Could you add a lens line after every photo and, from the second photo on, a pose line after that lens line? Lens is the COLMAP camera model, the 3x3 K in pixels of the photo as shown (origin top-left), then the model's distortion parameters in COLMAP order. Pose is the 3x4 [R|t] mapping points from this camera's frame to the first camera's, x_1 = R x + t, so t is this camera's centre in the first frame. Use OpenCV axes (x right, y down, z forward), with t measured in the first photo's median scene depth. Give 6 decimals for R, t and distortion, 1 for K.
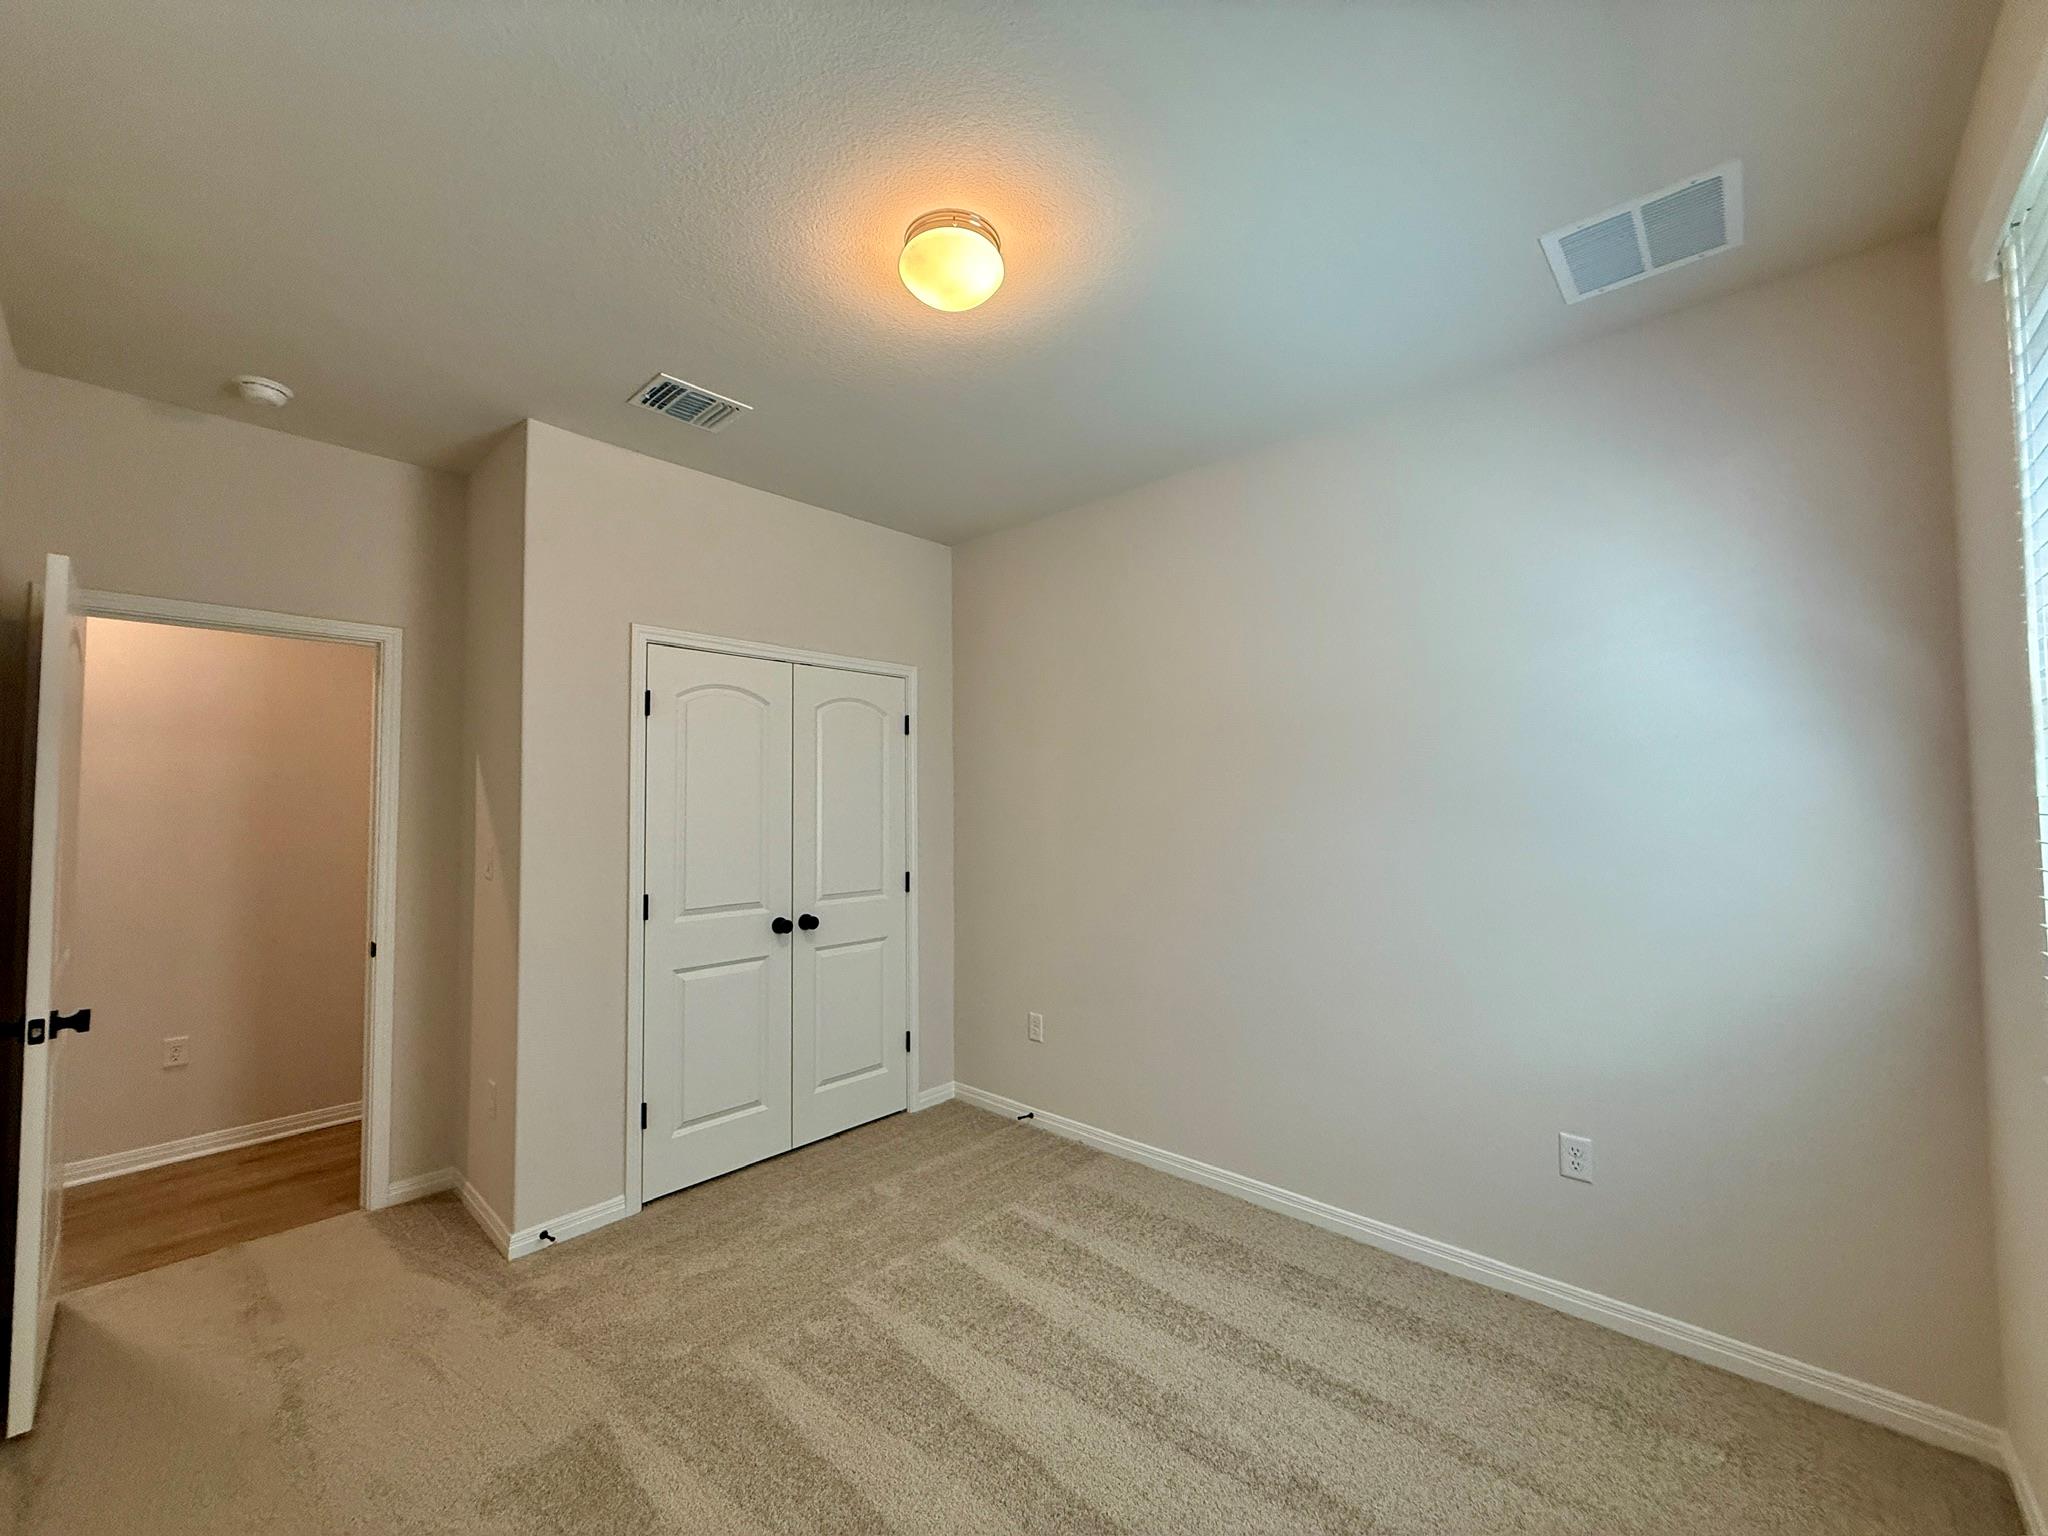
lens RADIAL K [[818.6, 0, 1018.3], [0, 818.6, 769.6], [0, 0, 1]] dist [0.000814, 0.000186]
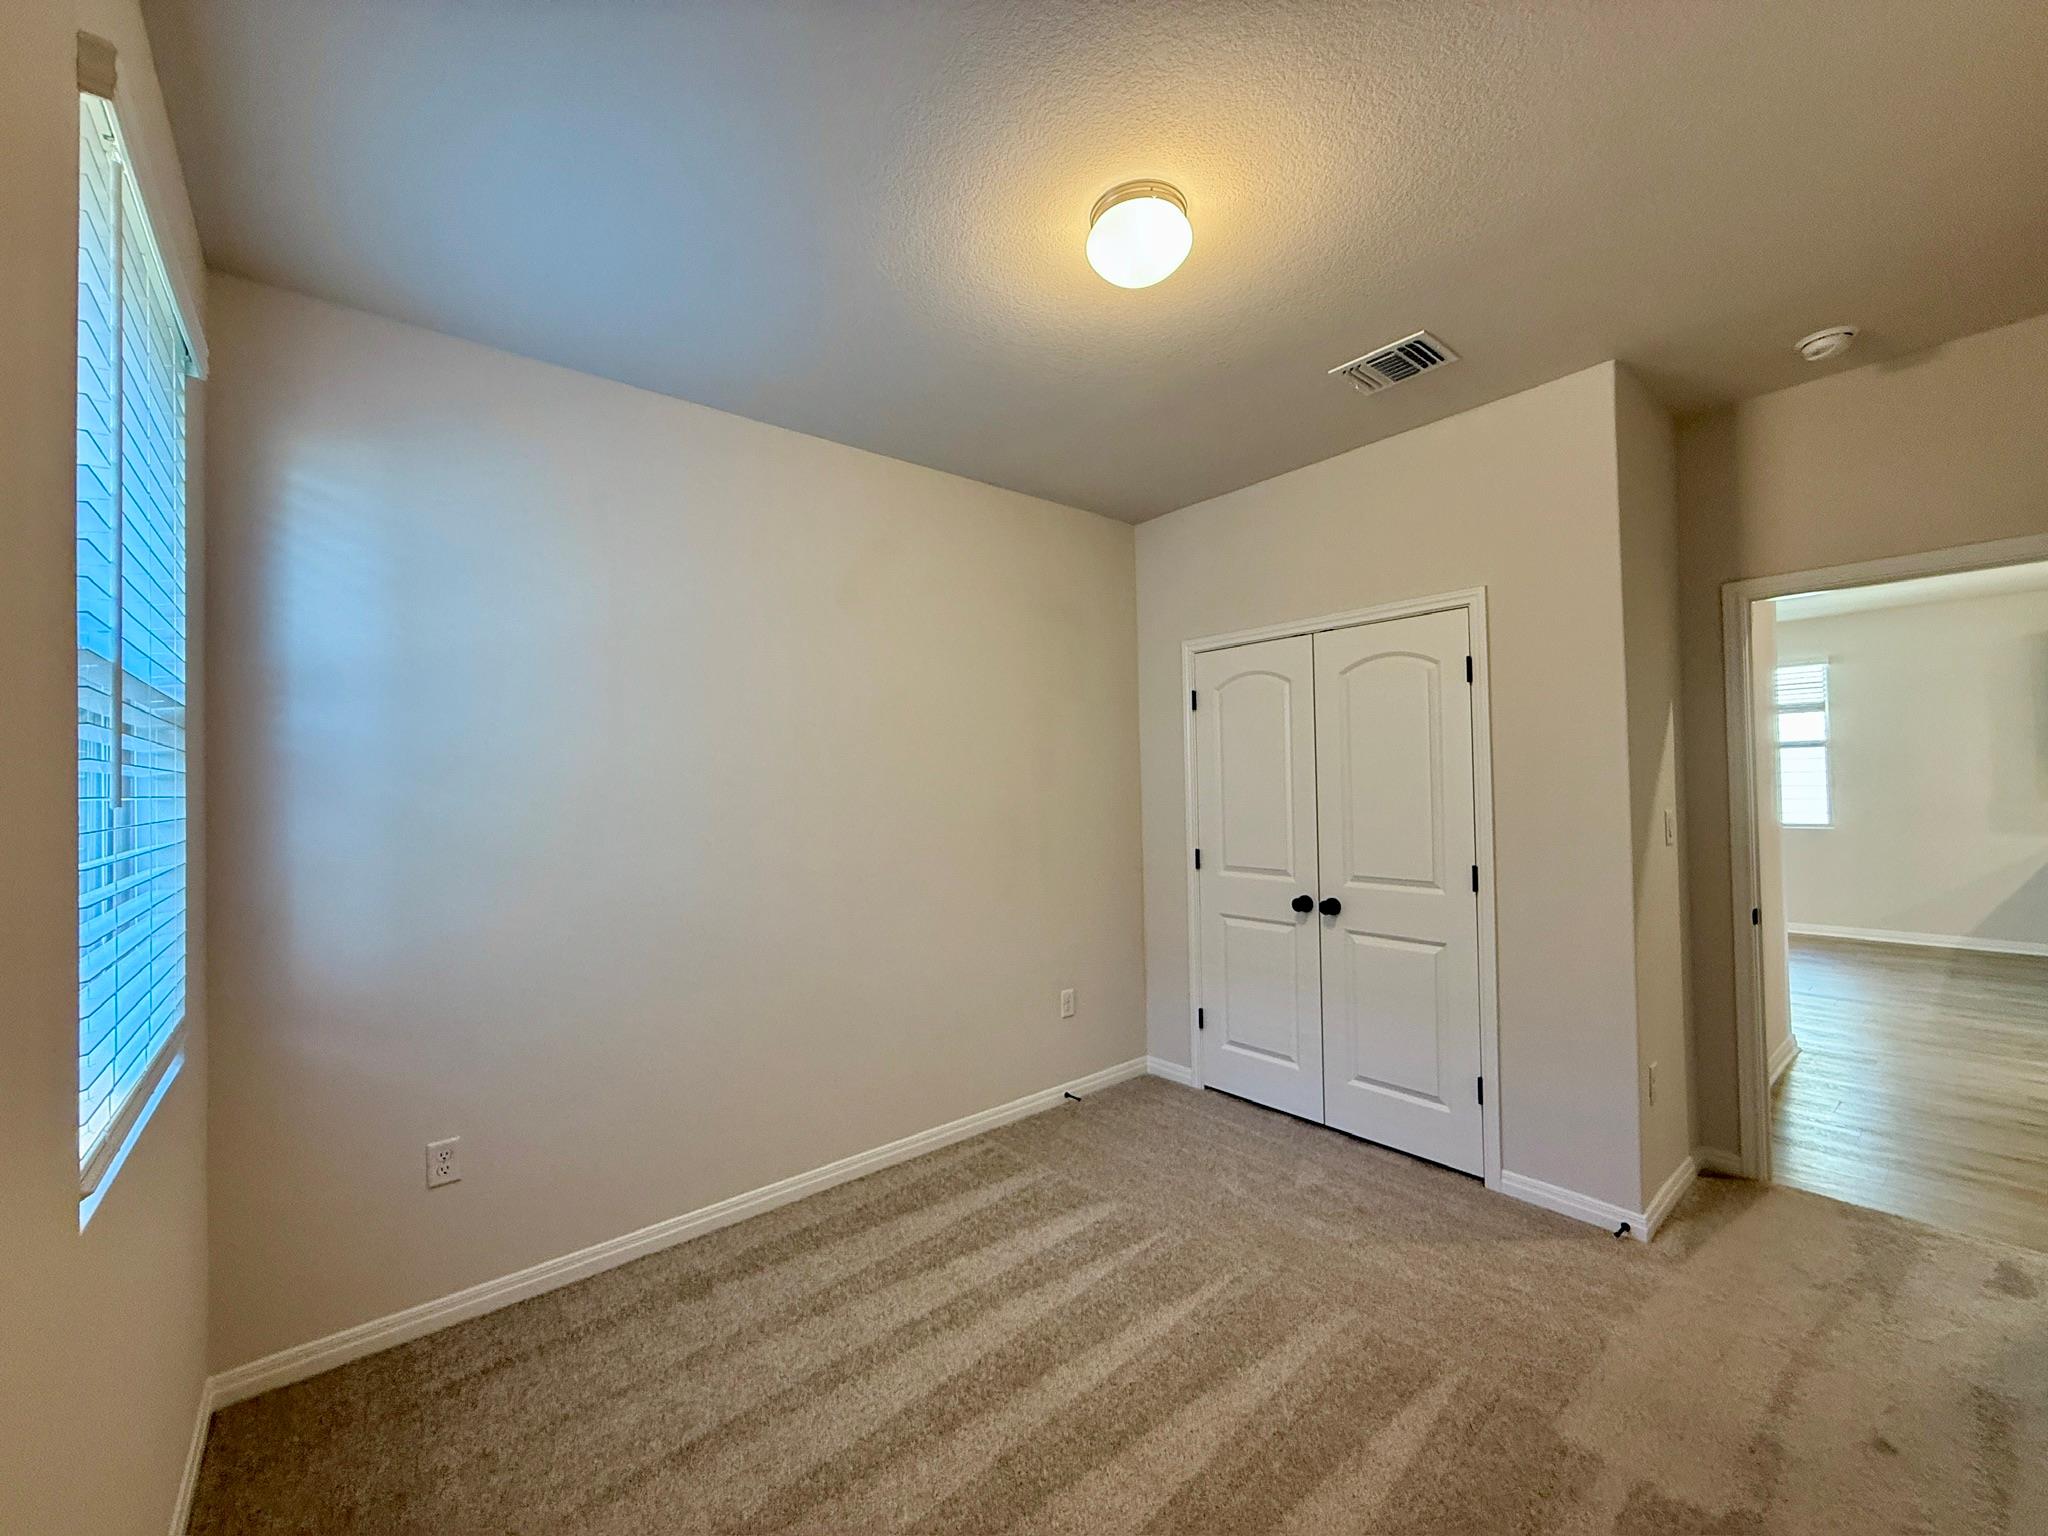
lens RADIAL K [[818.8, 0, 1058.3], [0, 818.8, 768.6], [0, 0, 1]] dist [0.001152, 0.000106]
pose [[-0.112175, -0.008013, -0.993656, 0.736427], [0.059790, 0.998101, -0.014799, 0.028163], [0.991888, -0.061071, -0.111483, 0.807532]]
